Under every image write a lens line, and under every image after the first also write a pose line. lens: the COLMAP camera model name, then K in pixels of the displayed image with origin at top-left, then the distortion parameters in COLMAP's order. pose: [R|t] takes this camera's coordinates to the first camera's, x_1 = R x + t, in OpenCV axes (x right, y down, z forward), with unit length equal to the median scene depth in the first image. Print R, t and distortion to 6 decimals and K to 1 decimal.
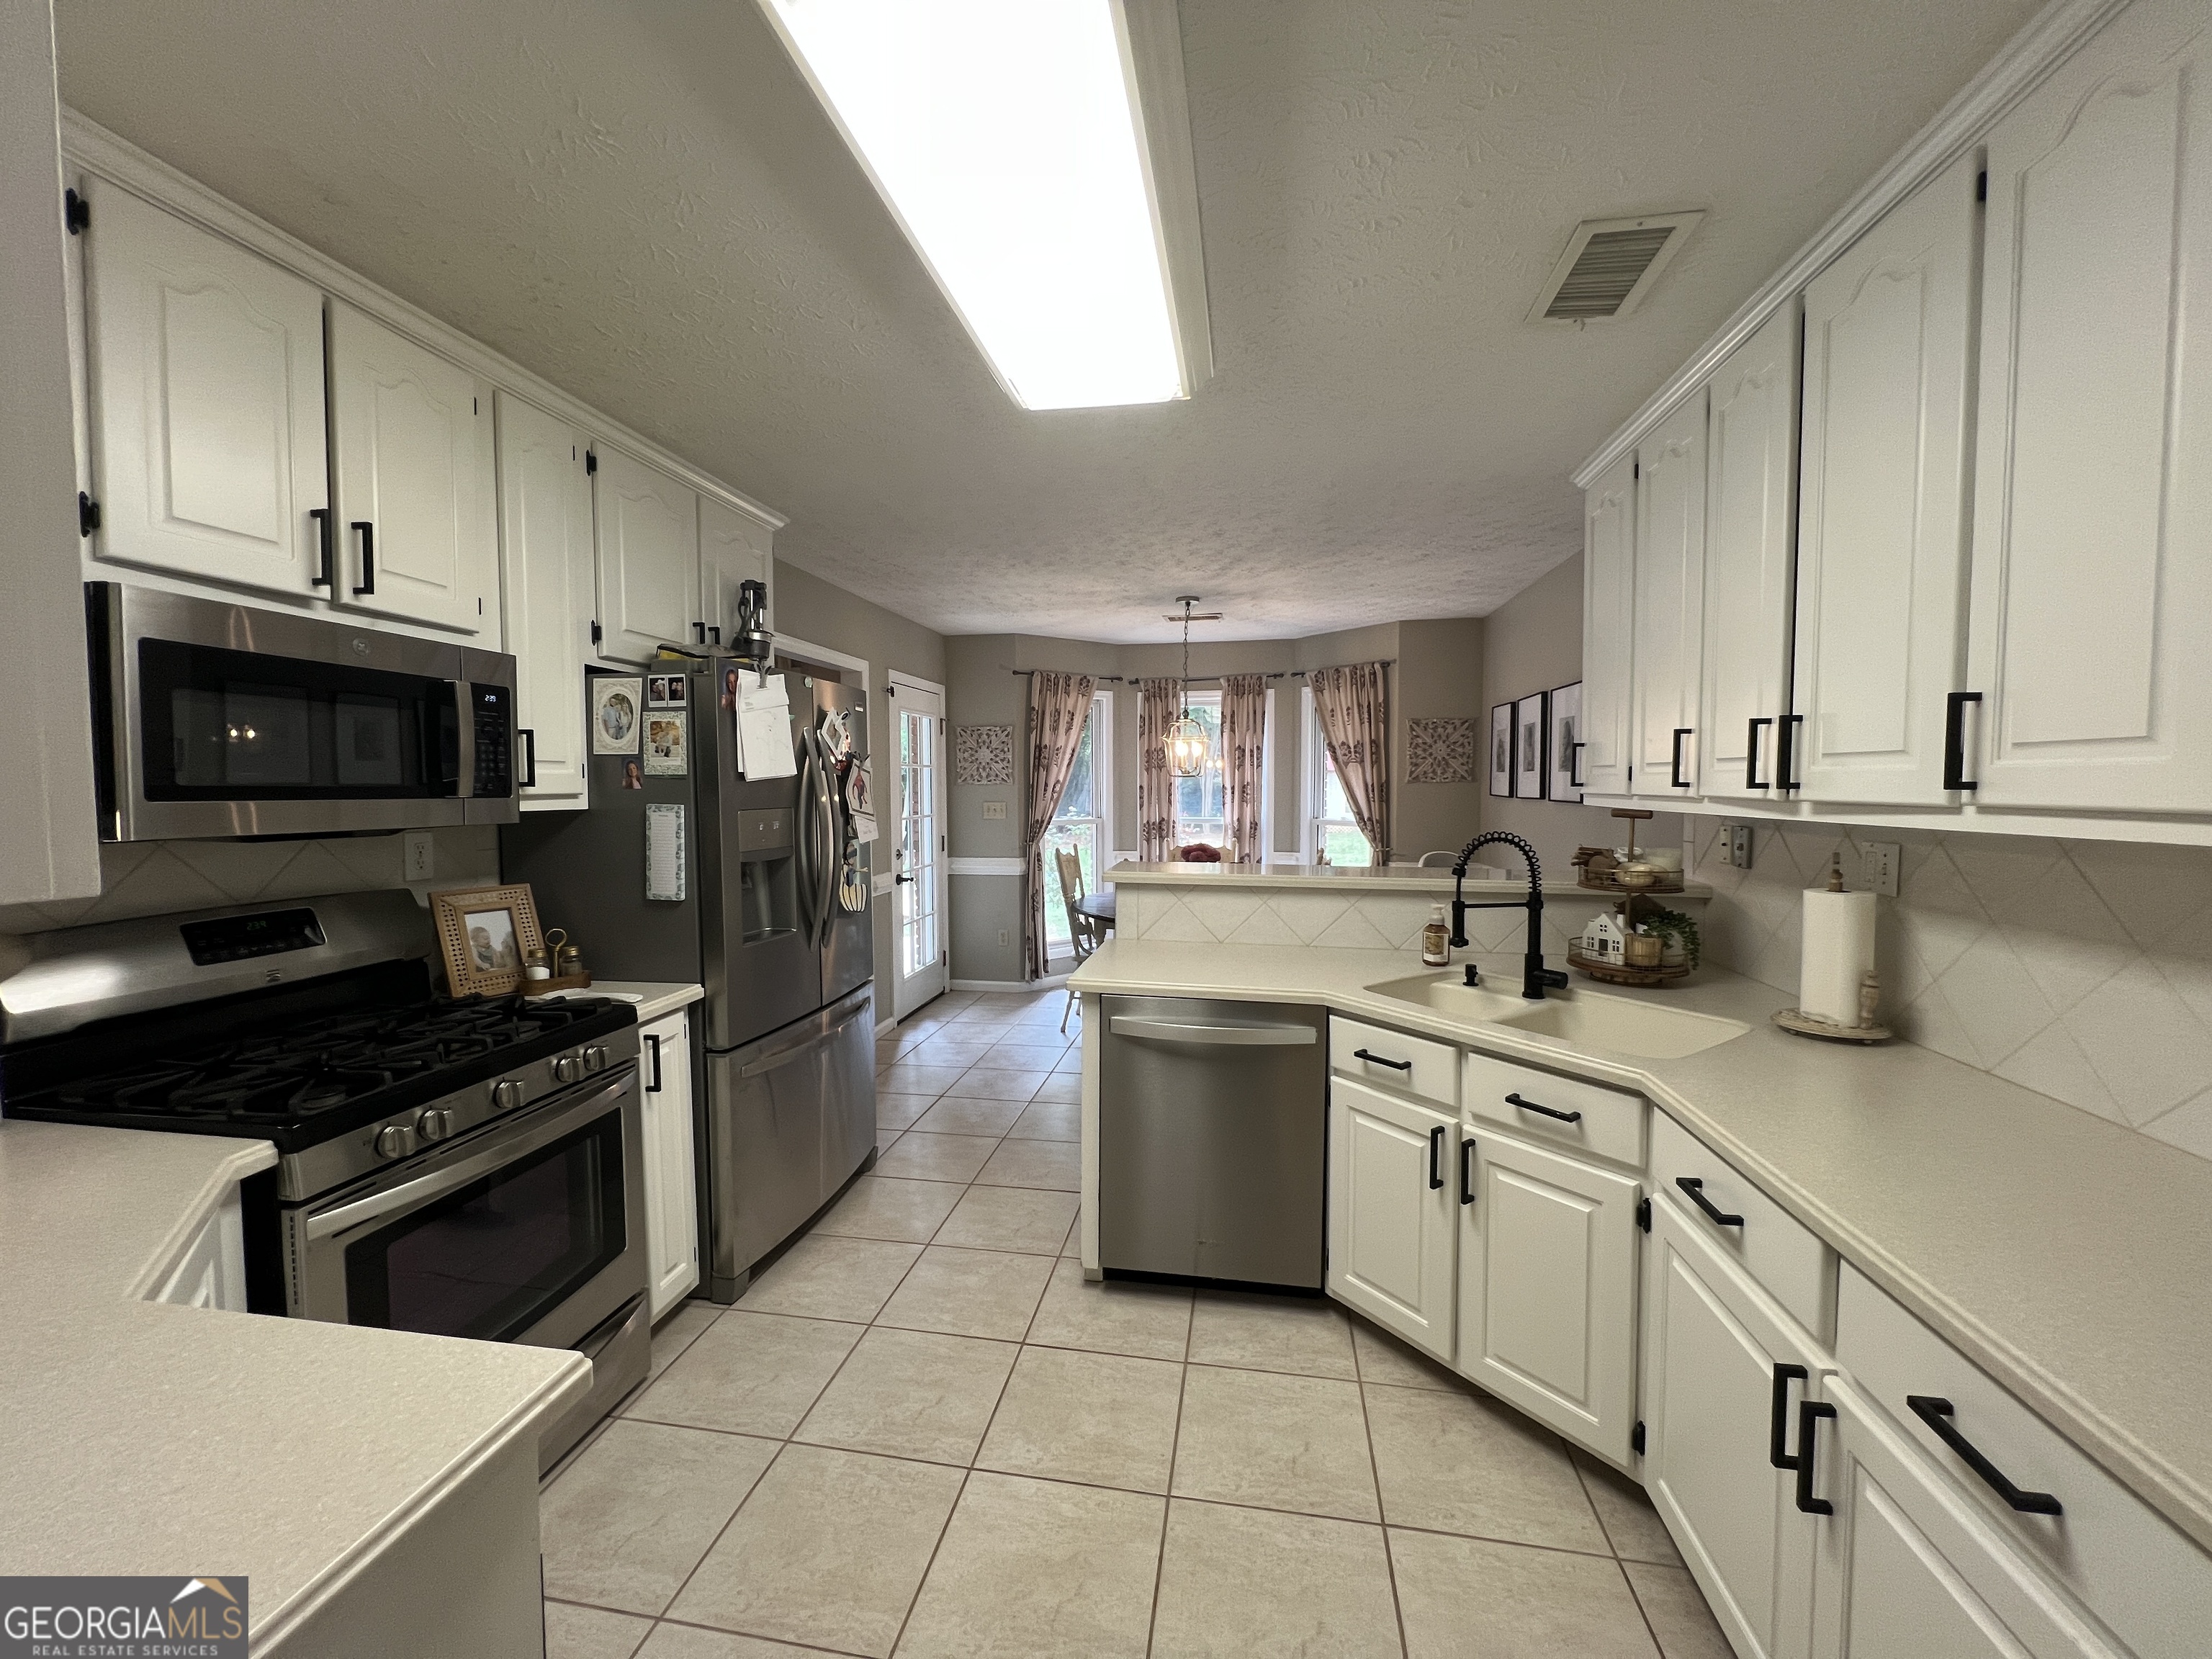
lens RADIAL K [[883.7, 0, 1100.3], [0, 883.7, 827.4], [0, 0, 1]] dist [-0.003359, 0.000818]
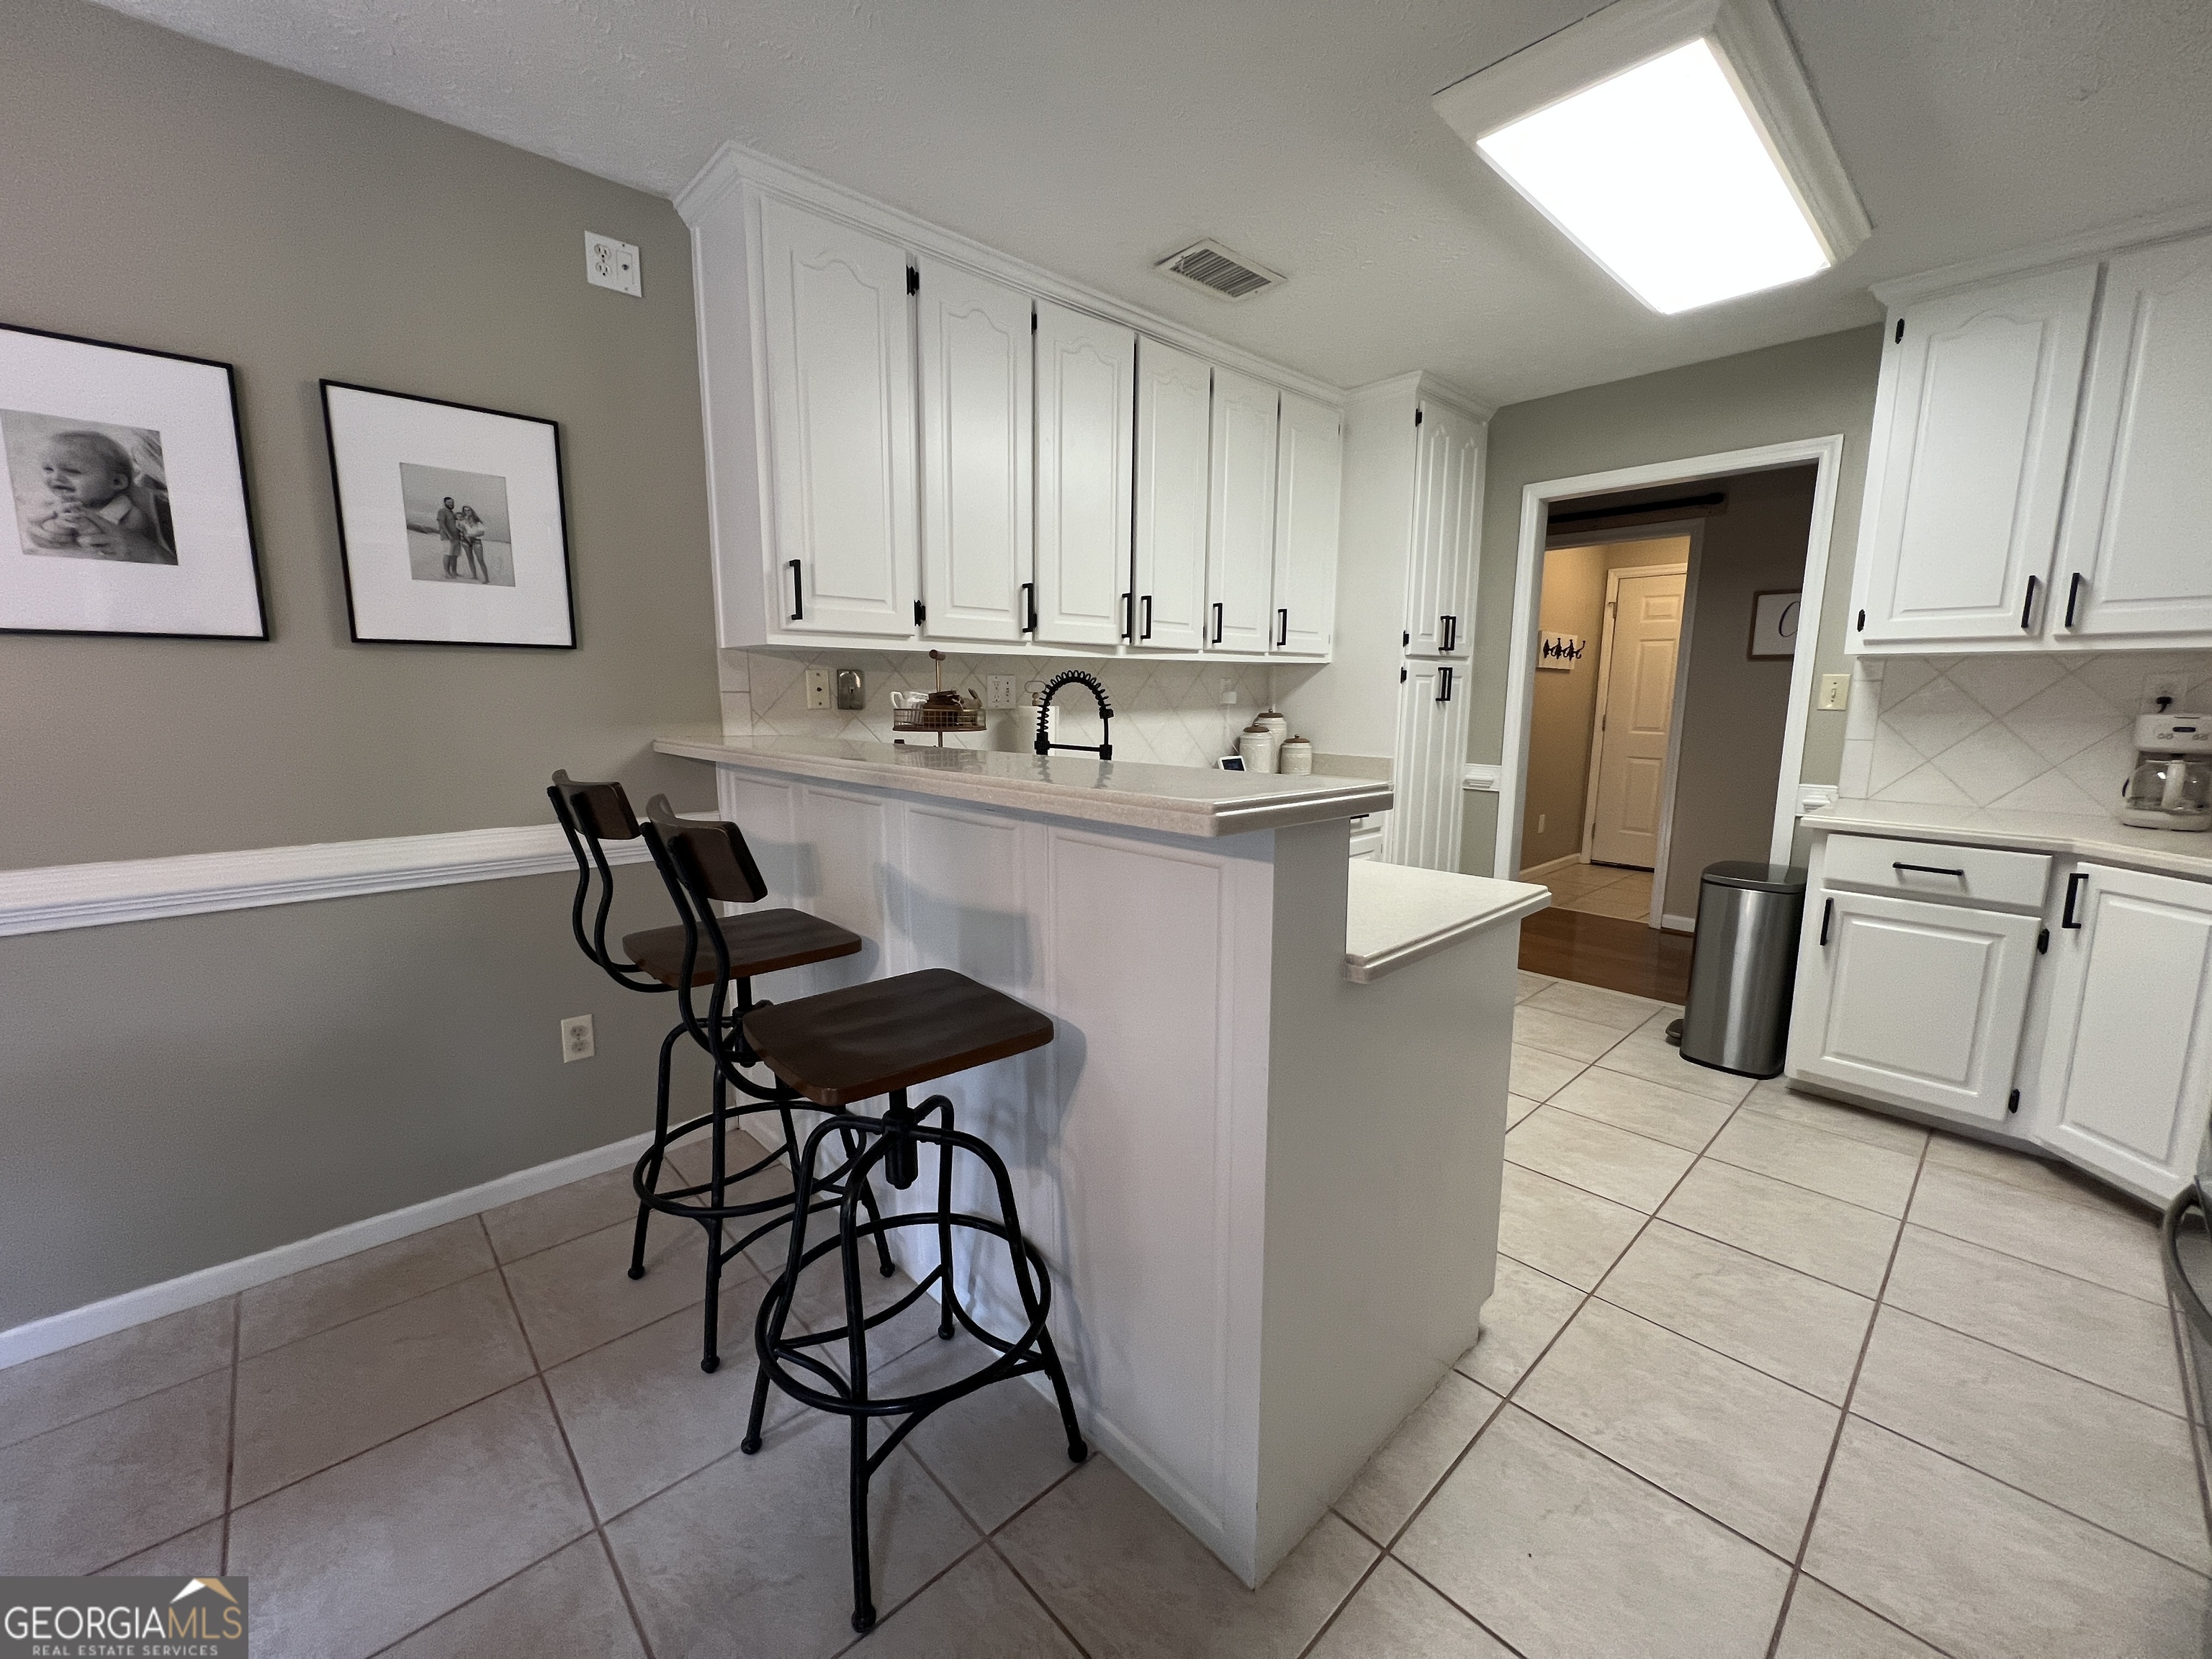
lens RADIAL K [[883.7, 0, 1104.7], [0, 883.7, 829.1], [0, 0, 1]] dist [-0.003359, 0.000818]
pose [[-0.800079, -0.096415, 0.592096, -0.142265], [0.025842, 0.980544, 0.194589, -0.010104], [-0.599337, 0.170987, -0.782022, 1.534502]]
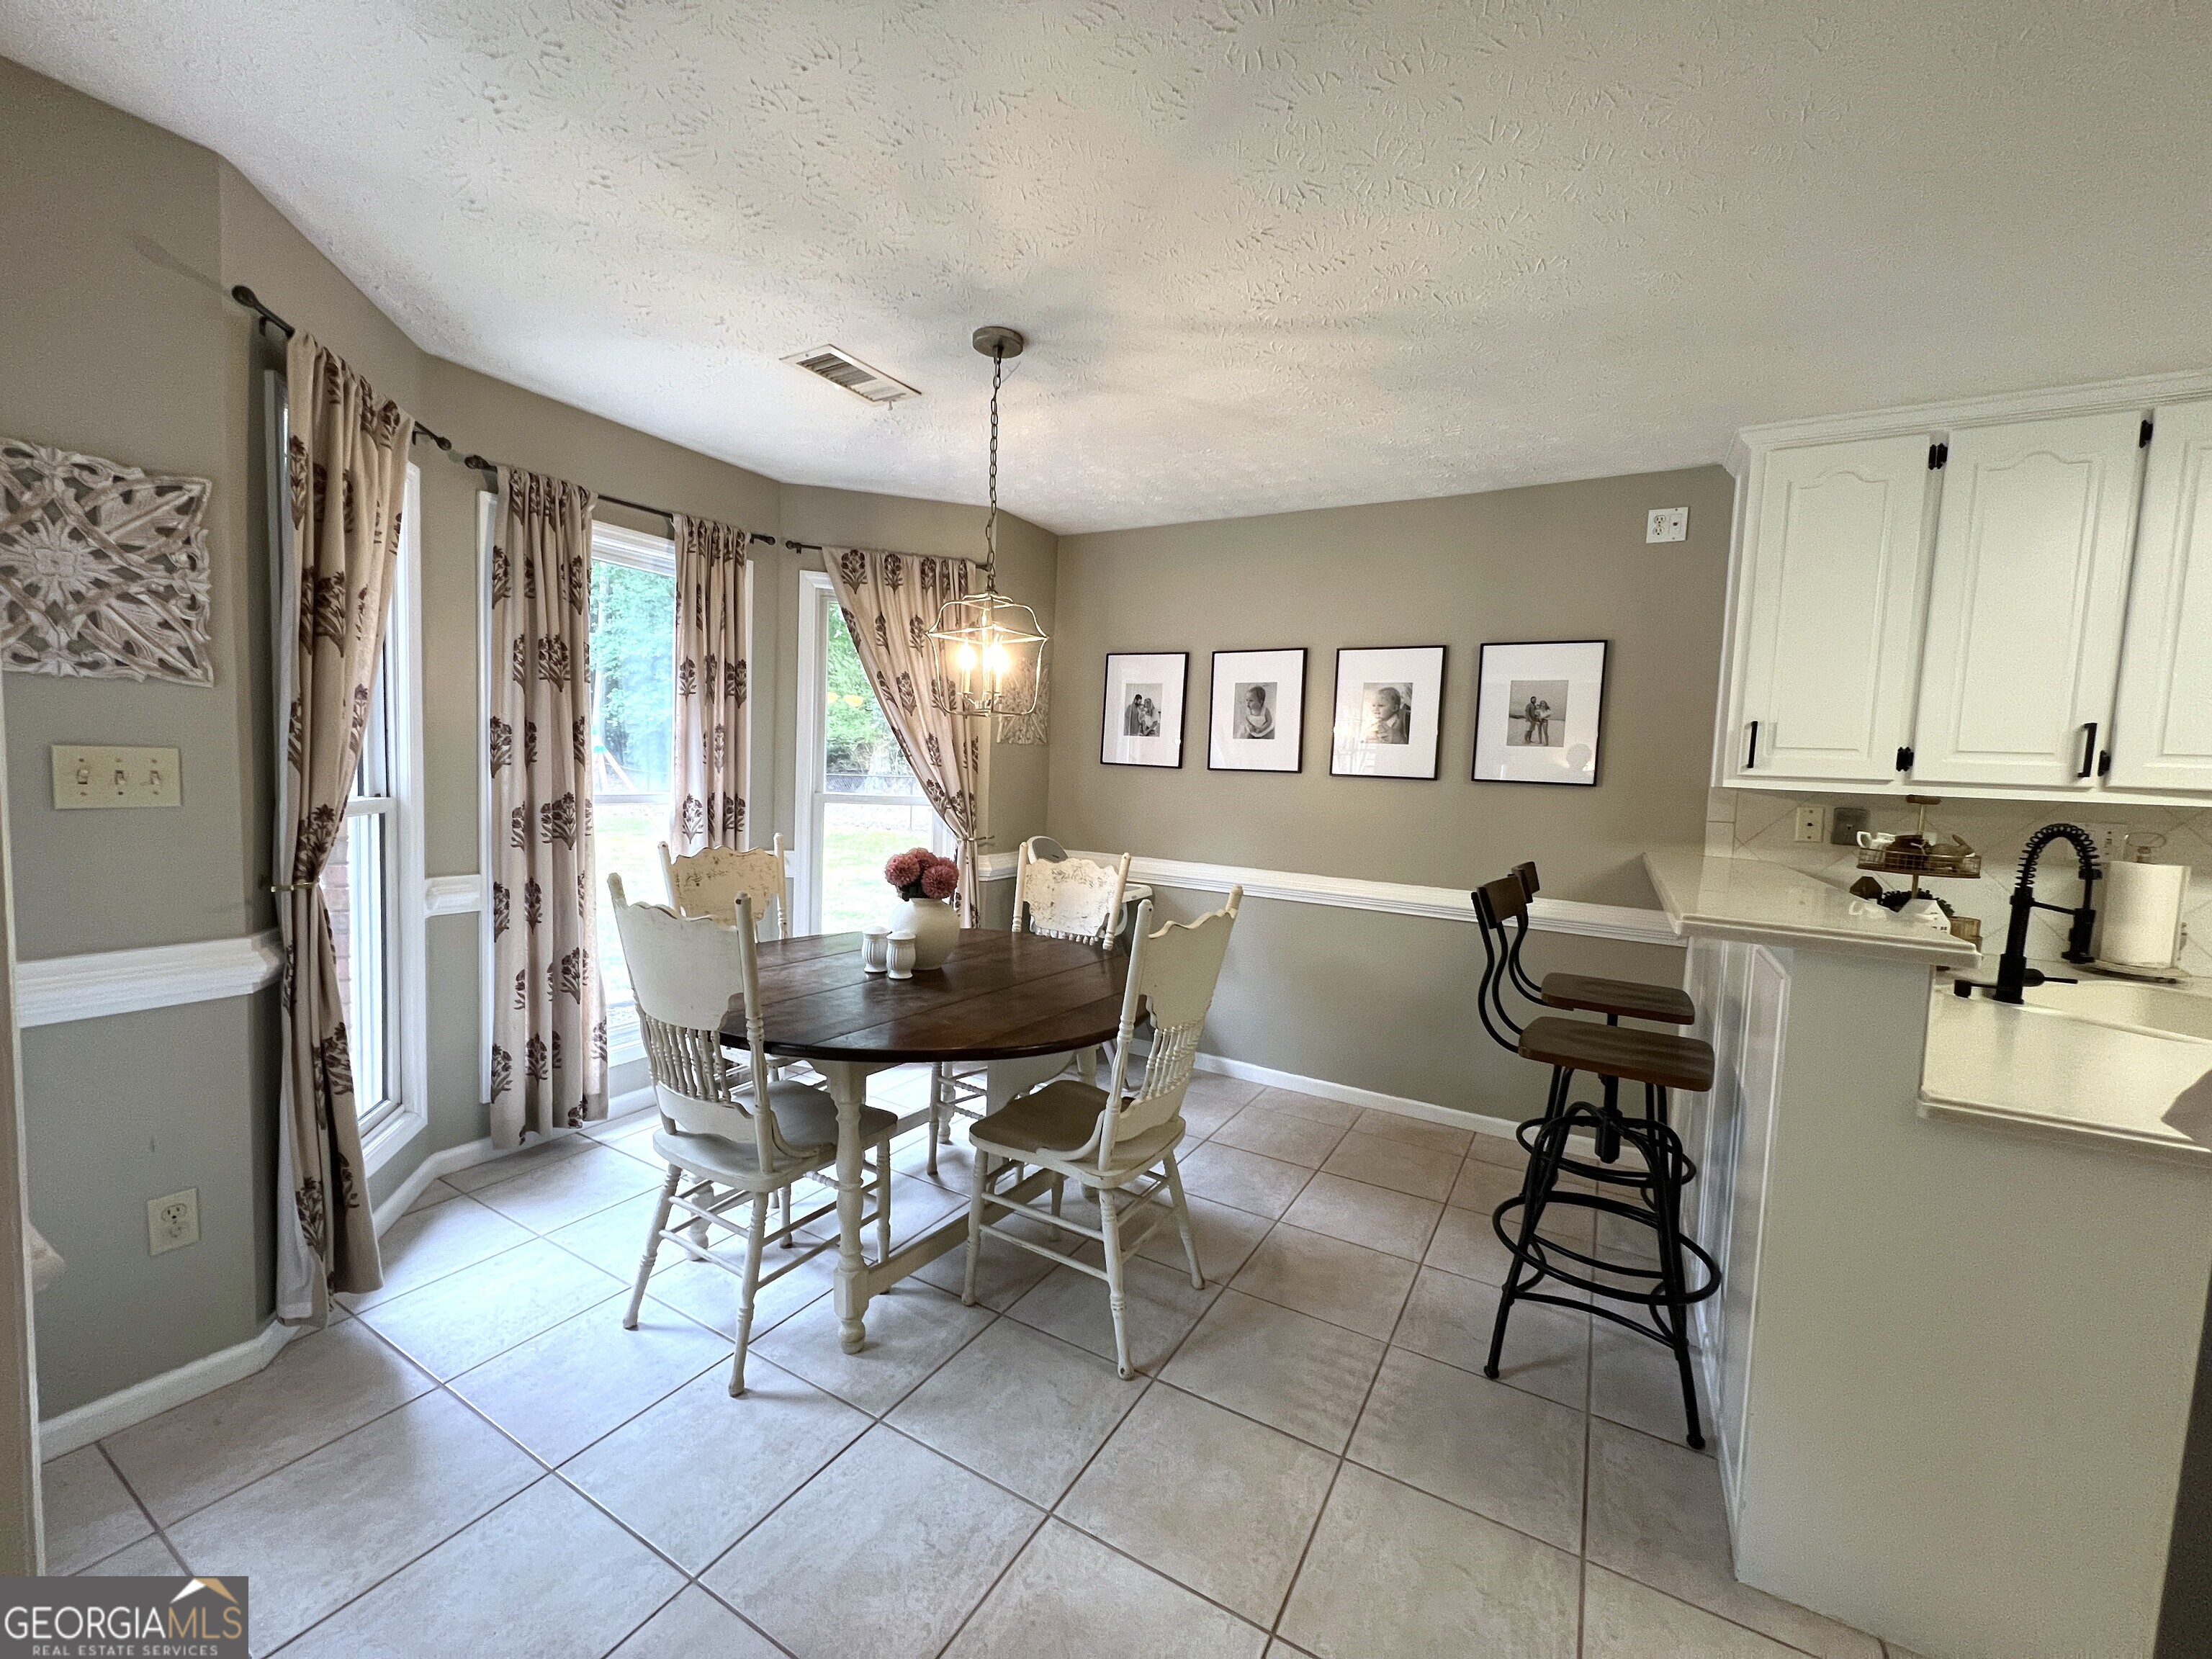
lens RADIAL K [[883.7, 0, 1098.4], [0, 883.7, 828.6], [0, 0, 1]] dist [-0.003359, 0.000818]
pose [[0.342117, -0.051981, 0.938219, -0.602702], [0.006195, 0.998572, 0.053066, -0.036748], [-0.939637, -0.012343, 0.341950, 1.392597]]
